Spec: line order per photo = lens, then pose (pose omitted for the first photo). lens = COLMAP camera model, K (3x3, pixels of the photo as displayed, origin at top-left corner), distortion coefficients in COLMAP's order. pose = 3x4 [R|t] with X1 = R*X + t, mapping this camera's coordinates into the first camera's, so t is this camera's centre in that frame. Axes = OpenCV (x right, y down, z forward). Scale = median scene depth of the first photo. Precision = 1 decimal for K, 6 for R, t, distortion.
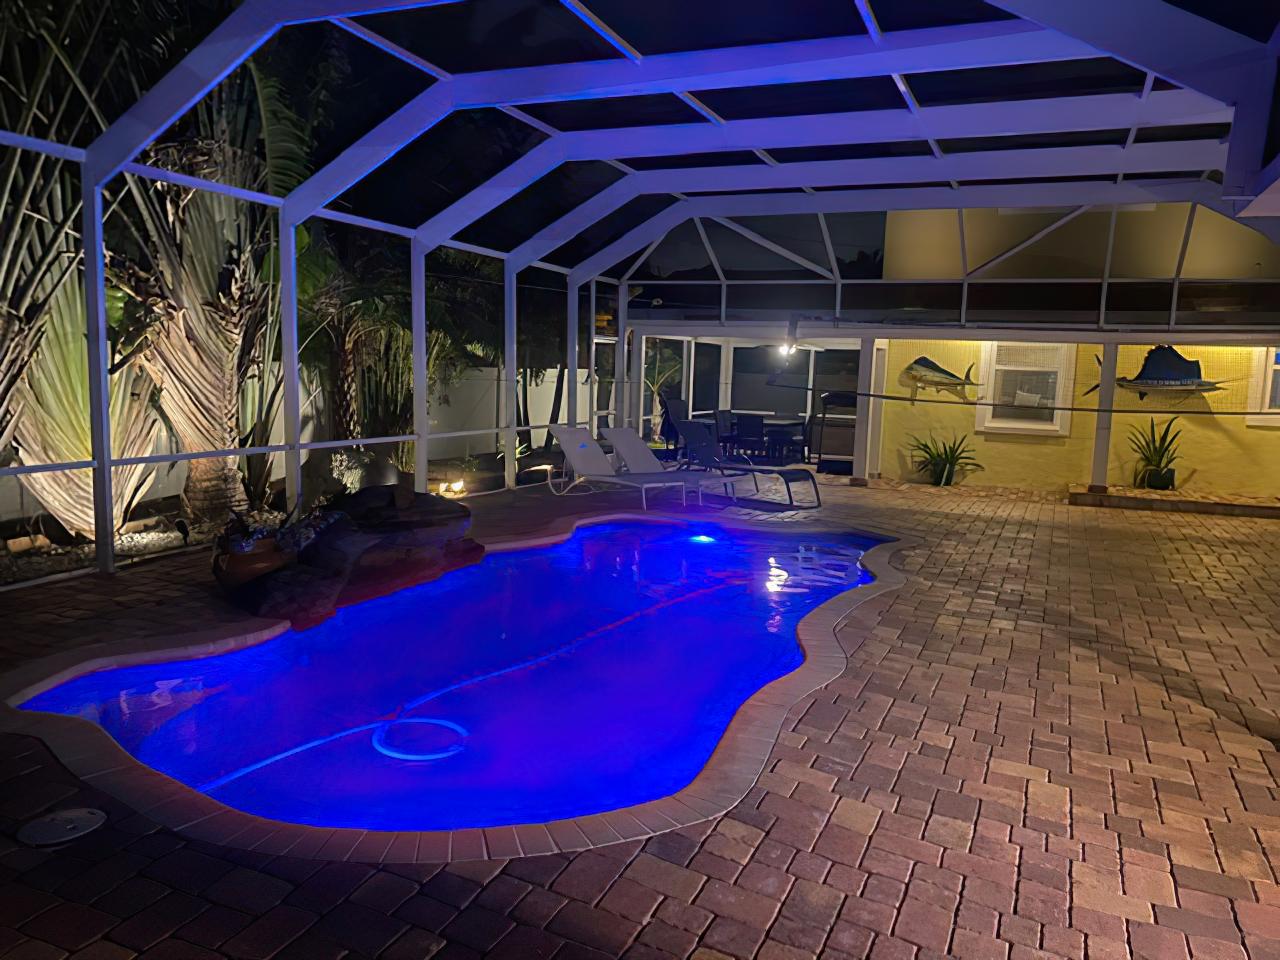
lens RADIAL K [[993.1, 0, 640.0], [0, 993.1, 480.0], [0, 0, 1]] dist [0.023540, -0.004799]
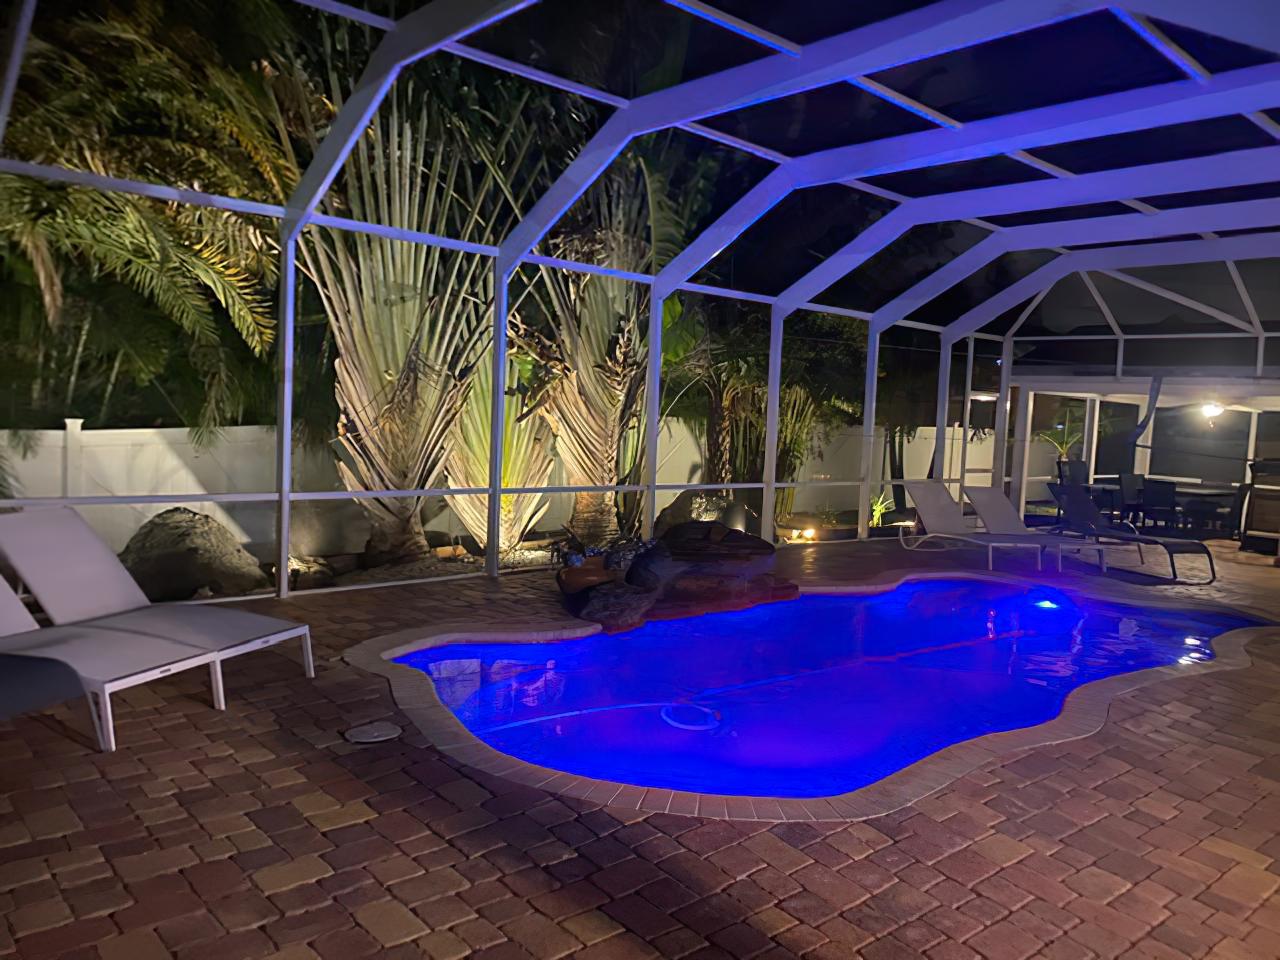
lens RADIAL K [[974.3, 0, 640.0], [0, 974.3, 480.0], [0, 0, 1]] dist [0.200231, -0.335387]
pose [[0.910509, 0.042536, -0.411296, 0.108319], [-0.066592, 0.996795, -0.044330, 0.009997], [0.408092, 0.067752, 0.910423, -0.045972]]
